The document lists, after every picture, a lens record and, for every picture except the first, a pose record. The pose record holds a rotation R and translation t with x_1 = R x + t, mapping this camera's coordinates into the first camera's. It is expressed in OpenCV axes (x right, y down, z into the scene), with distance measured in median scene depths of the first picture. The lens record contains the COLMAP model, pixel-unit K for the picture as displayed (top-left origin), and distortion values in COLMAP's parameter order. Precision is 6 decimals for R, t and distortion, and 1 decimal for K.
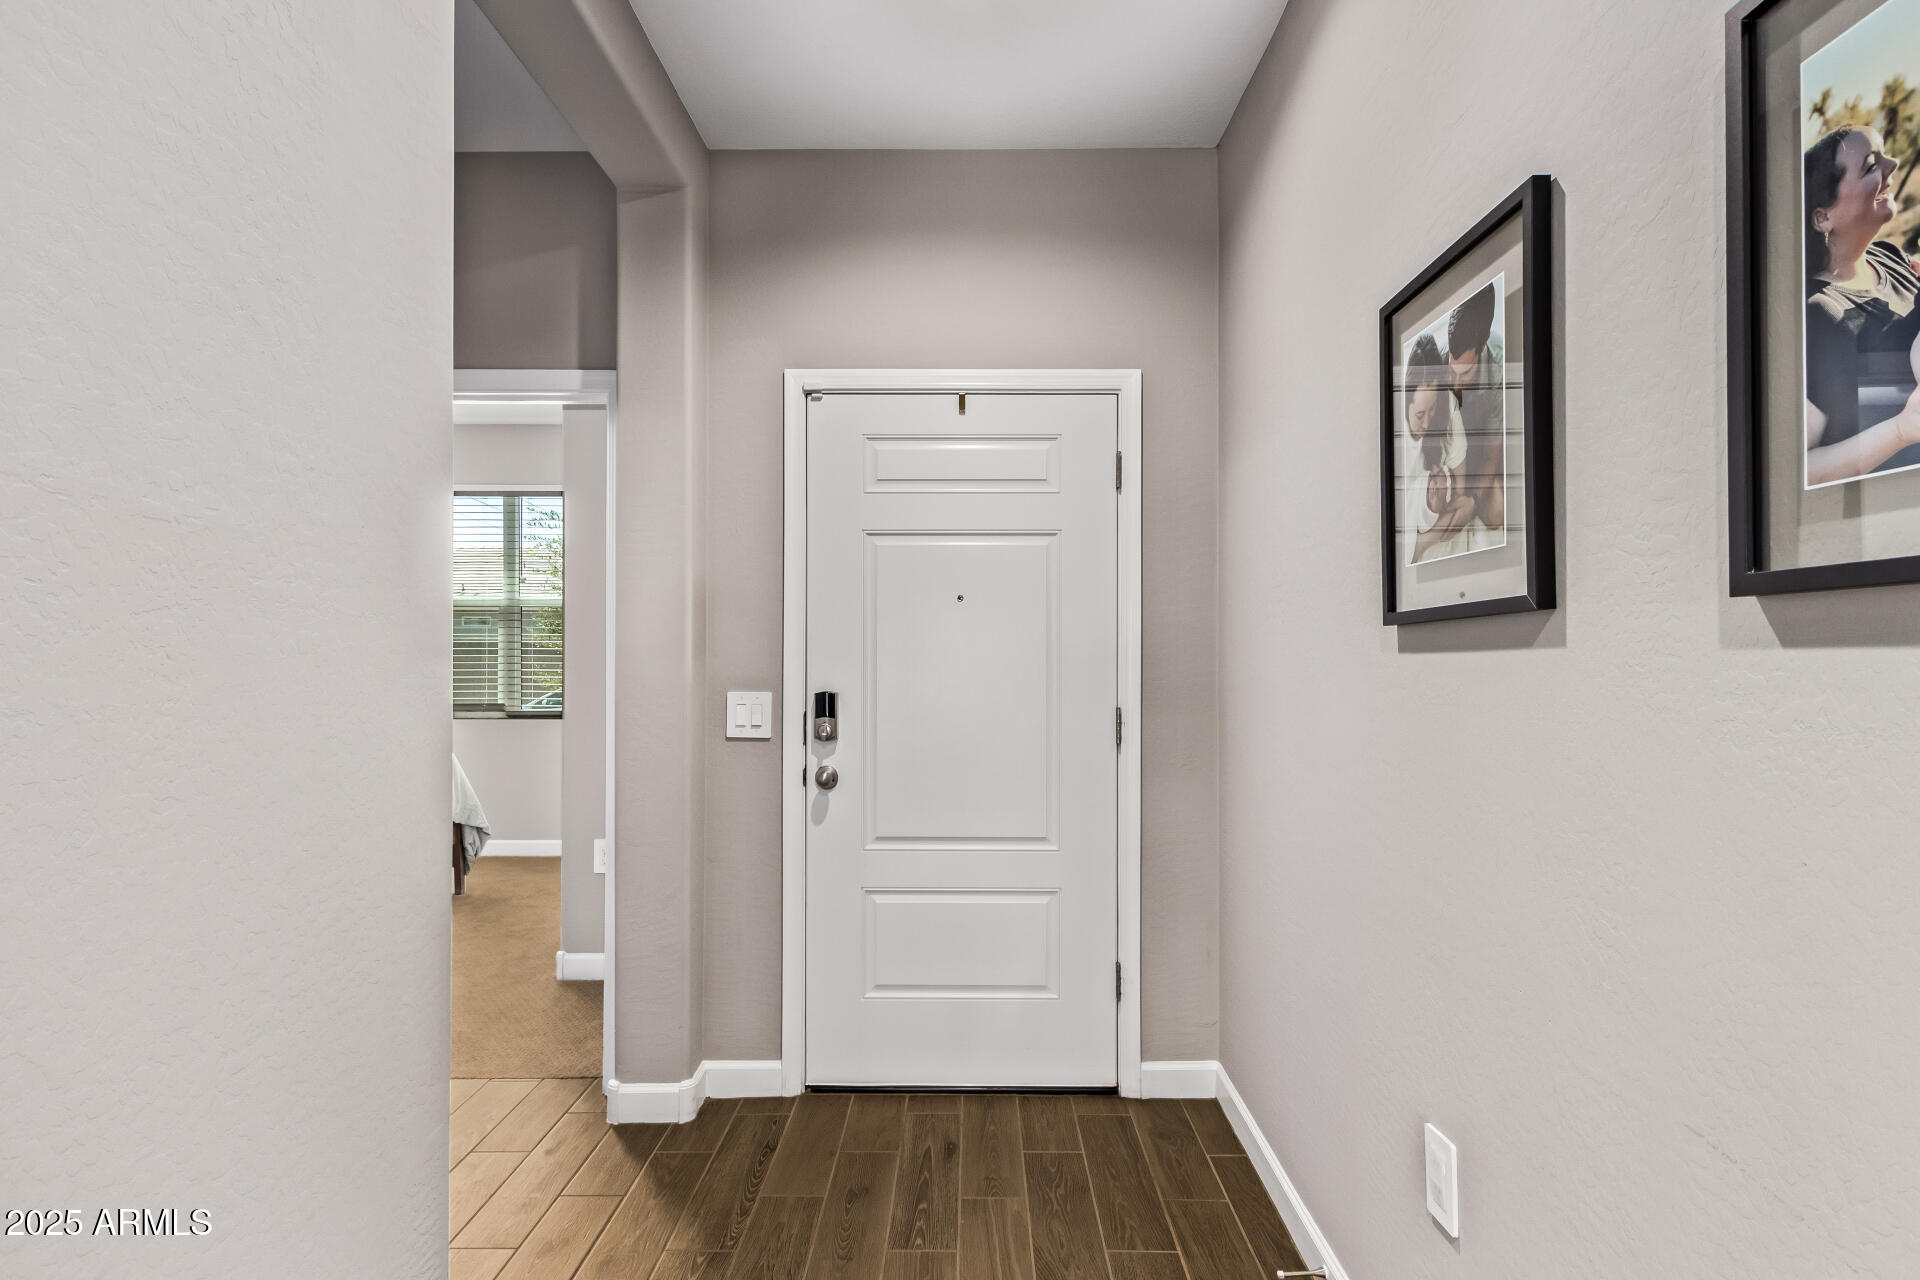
lens RADIAL K [[903.3, 0, 963.4], [0, 903.3, 647.0], [0, 0, 1]] dist [0.011776, -0.001677]
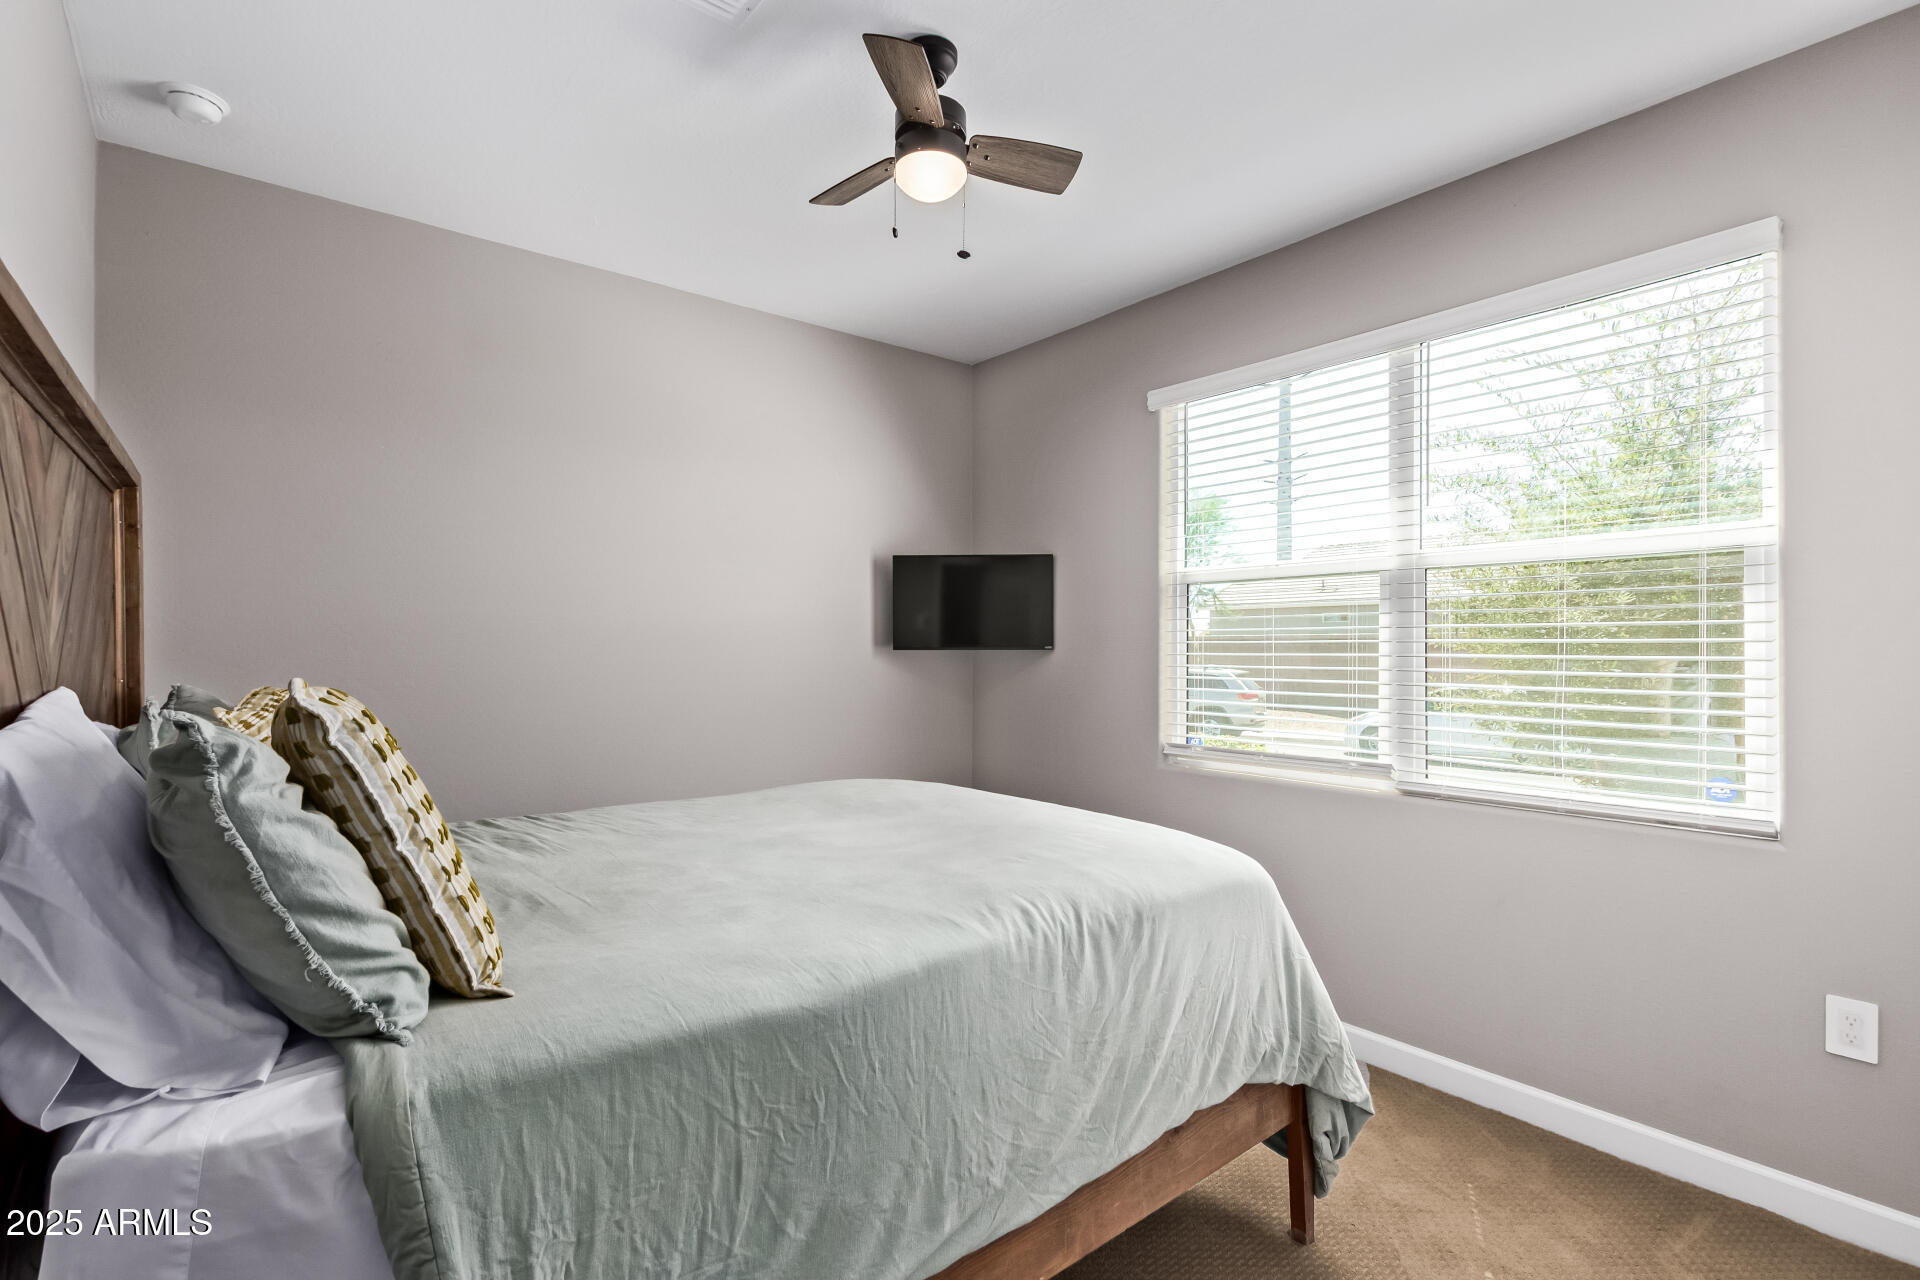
lens RADIAL K [[903.3, 0, 962.2], [0, 903.3, 645.5], [0, 0, 1]] dist [0.011776, -0.001677]
pose [[0.626712, -0.002506, -0.779247, -0.322652], [0.008559, 0.999957, 0.003667, -0.008608], [0.779204, -0.008967, 0.626706, 0.609495]]
